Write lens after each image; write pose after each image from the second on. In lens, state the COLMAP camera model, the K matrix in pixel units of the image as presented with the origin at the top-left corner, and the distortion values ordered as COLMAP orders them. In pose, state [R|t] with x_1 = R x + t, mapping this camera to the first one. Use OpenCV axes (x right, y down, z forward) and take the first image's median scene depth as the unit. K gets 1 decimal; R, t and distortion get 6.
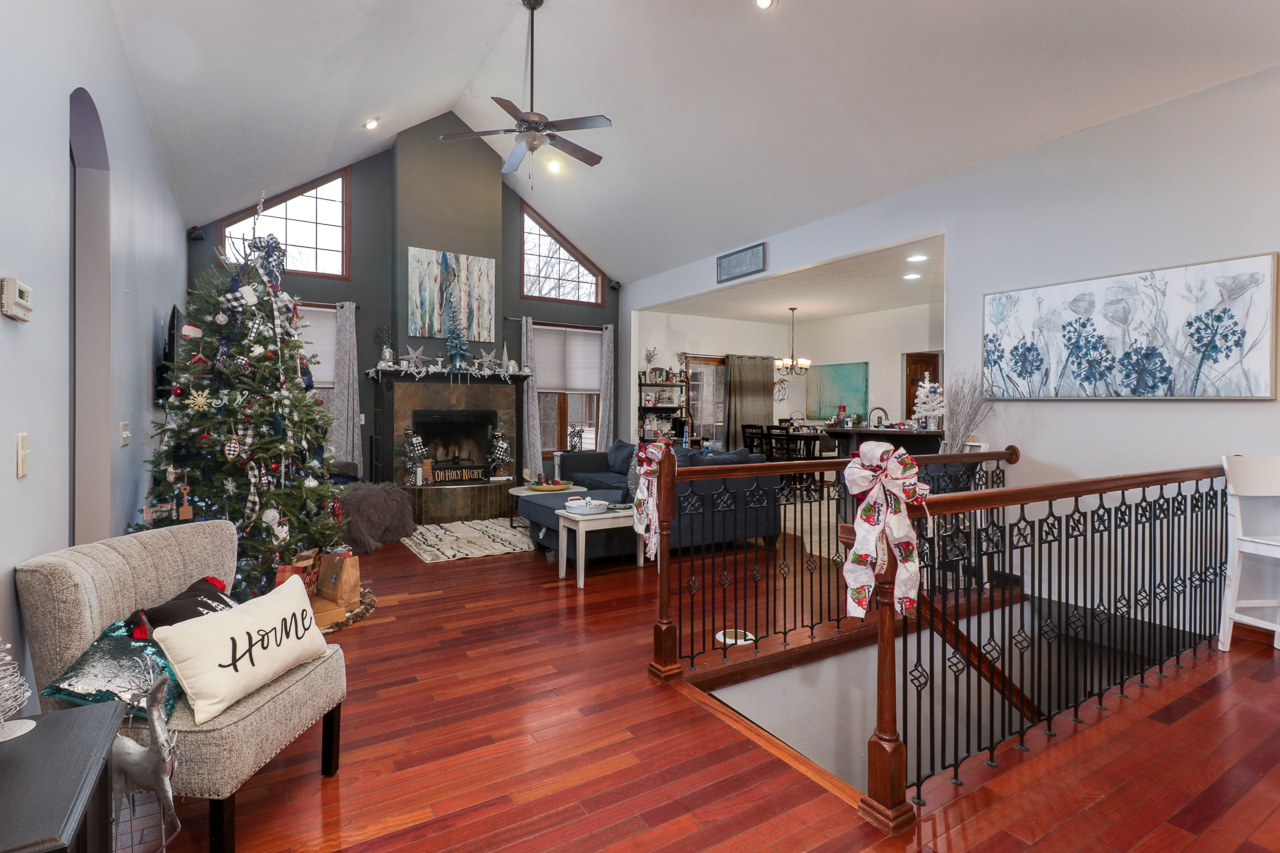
lens RADIAL K [[615.8, 0, 630.9], [0, 615.8, 411.8], [0, 0, 1]] dist [0.001457, -0.001886]
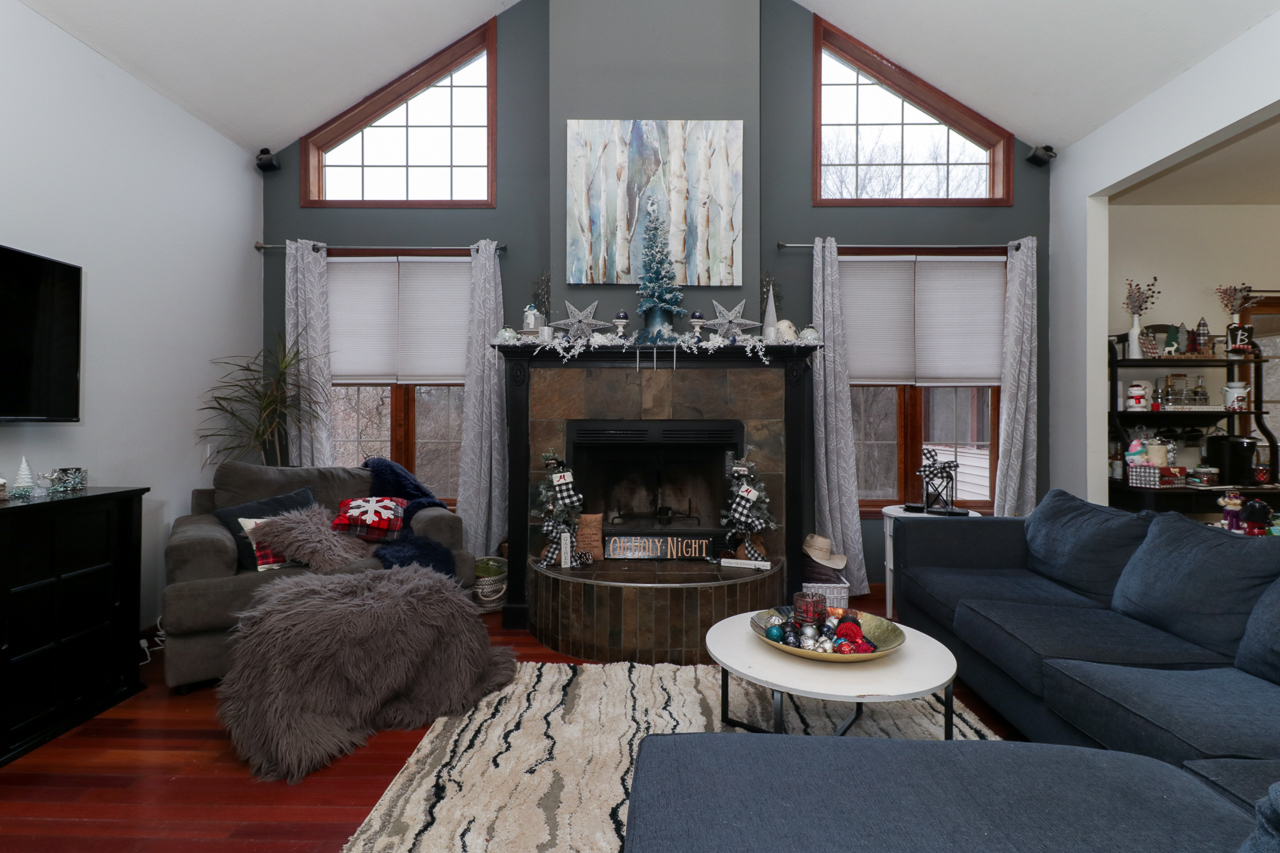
lens RADIAL K [[595.5, 0, 567.3], [0, 595.5, 419.6], [0, 0, 1]] dist [0.004252, 0.000216]
pose [[0.780093, -0.002653, -0.625658, -0.028854], [-0.000115, 0.999990, -0.004383, -0.000914], [0.625664, 0.003491, 0.780085, 0.537928]]
